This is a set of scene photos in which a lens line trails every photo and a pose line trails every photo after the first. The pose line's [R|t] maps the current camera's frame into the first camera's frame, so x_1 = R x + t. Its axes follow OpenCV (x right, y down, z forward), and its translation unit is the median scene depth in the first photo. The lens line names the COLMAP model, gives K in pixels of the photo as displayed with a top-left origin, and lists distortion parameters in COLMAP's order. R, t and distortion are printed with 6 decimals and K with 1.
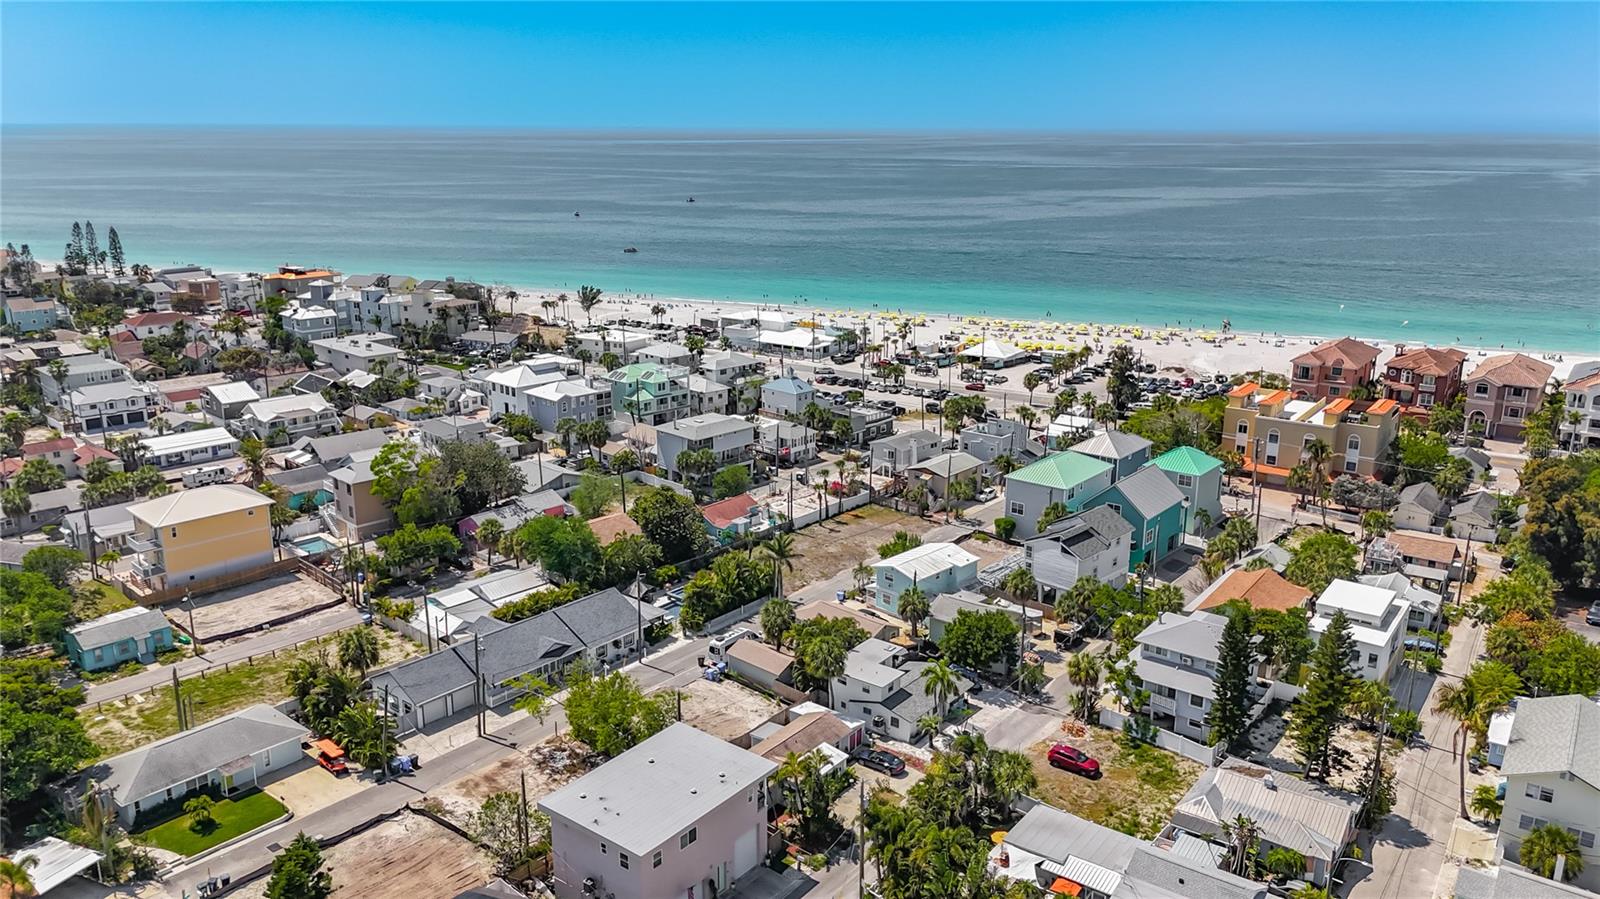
lens RADIAL K [[1201.3, 0, 800.0], [0, 1201.3, 449.5], [0, 0, 1]] dist [0.043914, -0.073927]
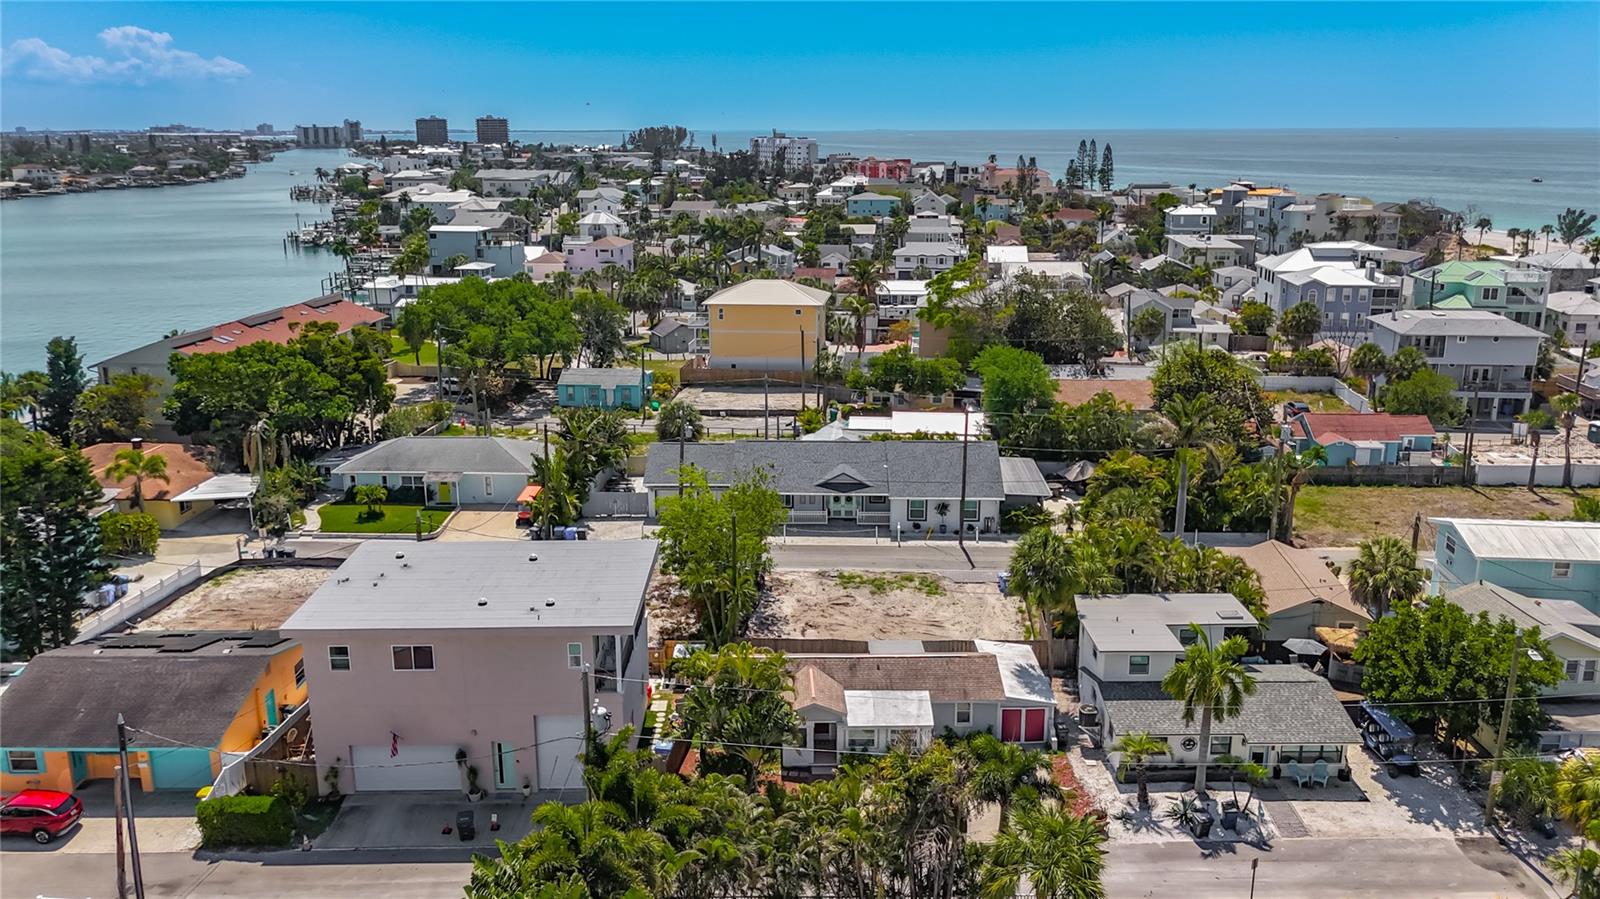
lens RADIAL K [[1201.3, 0, 800.0], [0, 1201.3, 449.5], [0, 0, 1]] dist [0.043914, -0.073927]
pose [[0.602774, 0.195327, -0.773635, 0.287927], [-0.201551, 0.975405, 0.089233, 0.075906], [0.772037, 0.102140, 0.627317, 0.455712]]
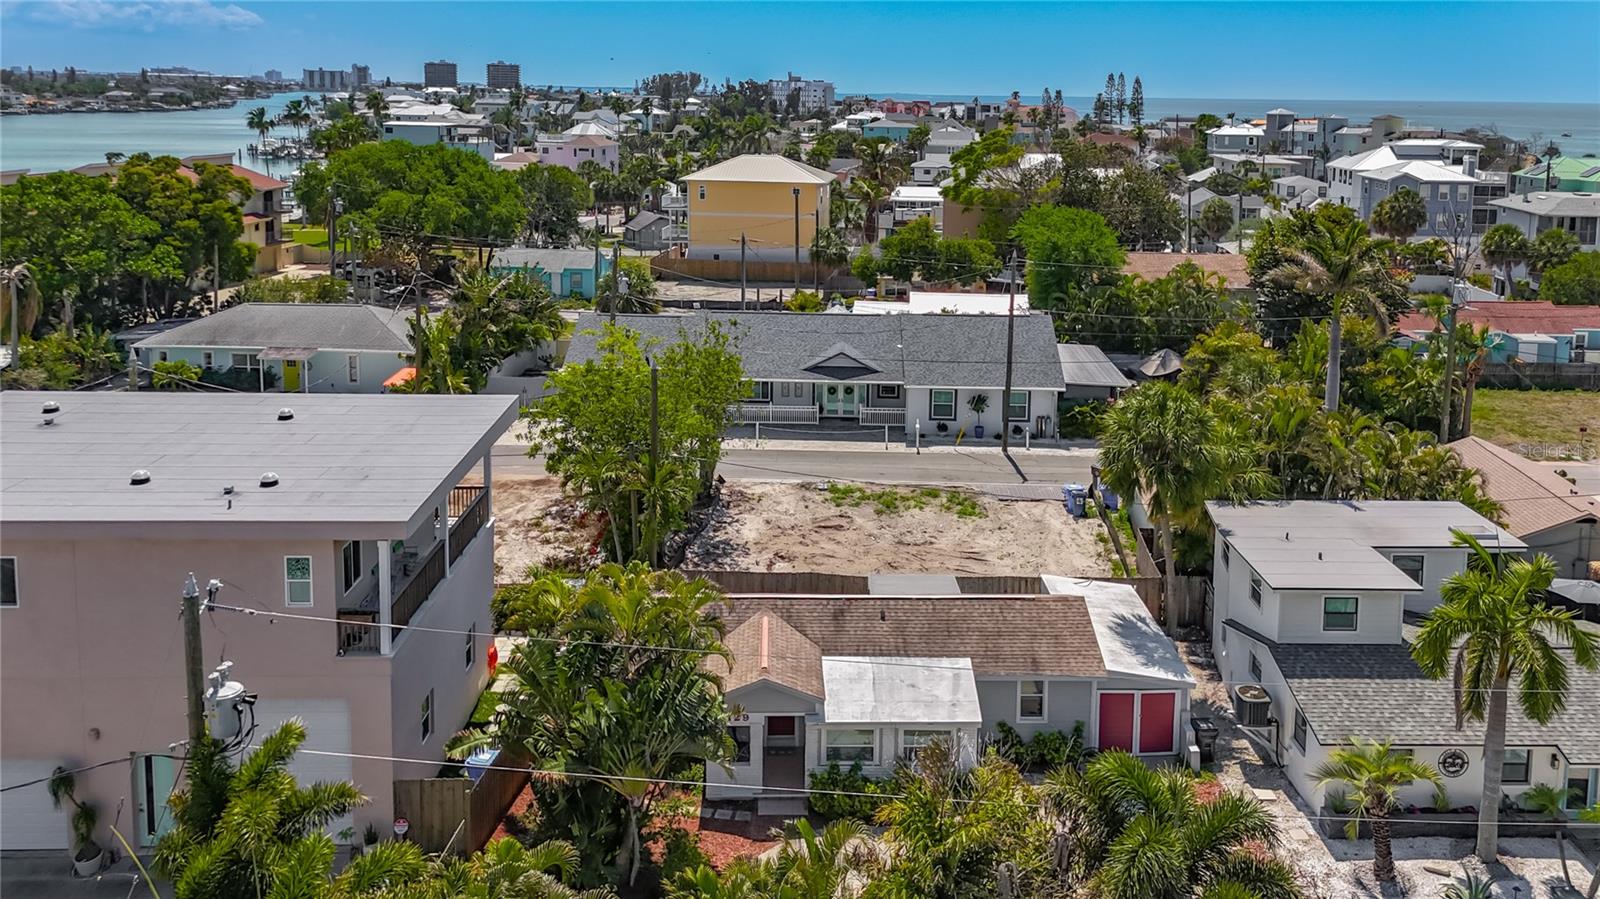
lens RADIAL K [[1228.0, 0, 854.0], [0, 1228.0, 266.5], [0, 0, 1]] dist [0.020757, 0.001246]
pose [[0.625121, 0.113222, -0.772273, 0.176020], [-0.219289, 0.975048, -0.034553, 0.122429], [0.749091, 0.190951, 0.634351, 0.570983]]
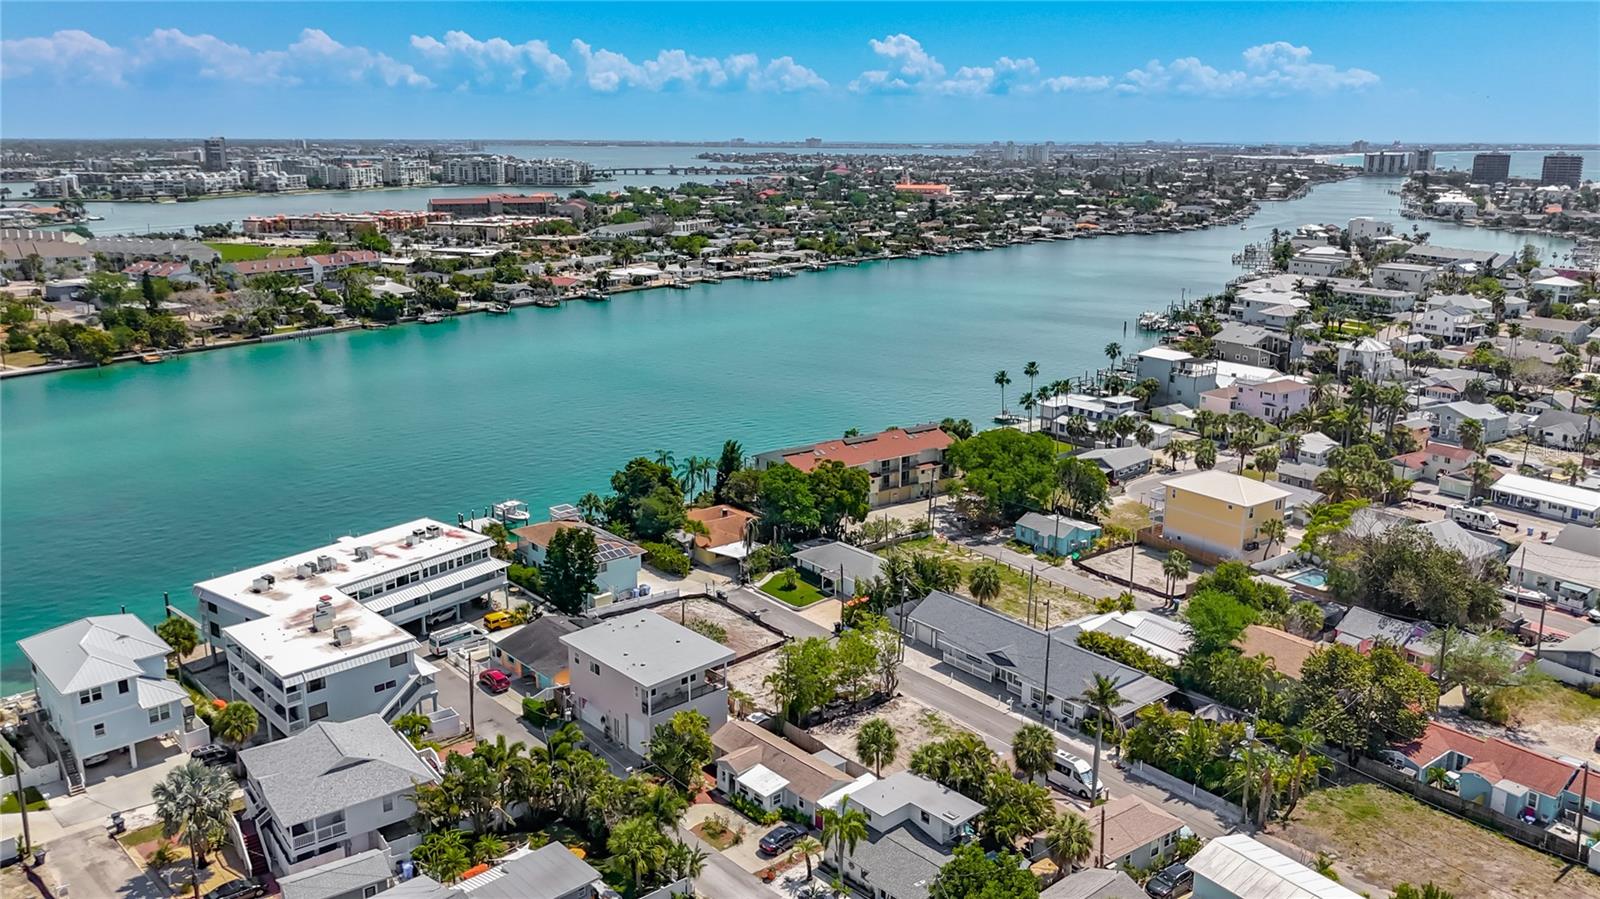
lens RADIAL K [[1194.3, 0, 791.6], [0, 1194.3, 462.5], [0, 0, 1]] dist [0.055699, -0.078909]
pose [[-0.202823, 0.248230, -0.947230, 0.648682], [-0.258999, 0.919286, 0.296365, -0.207003], [0.944342, 0.305441, -0.122161, 0.782224]]
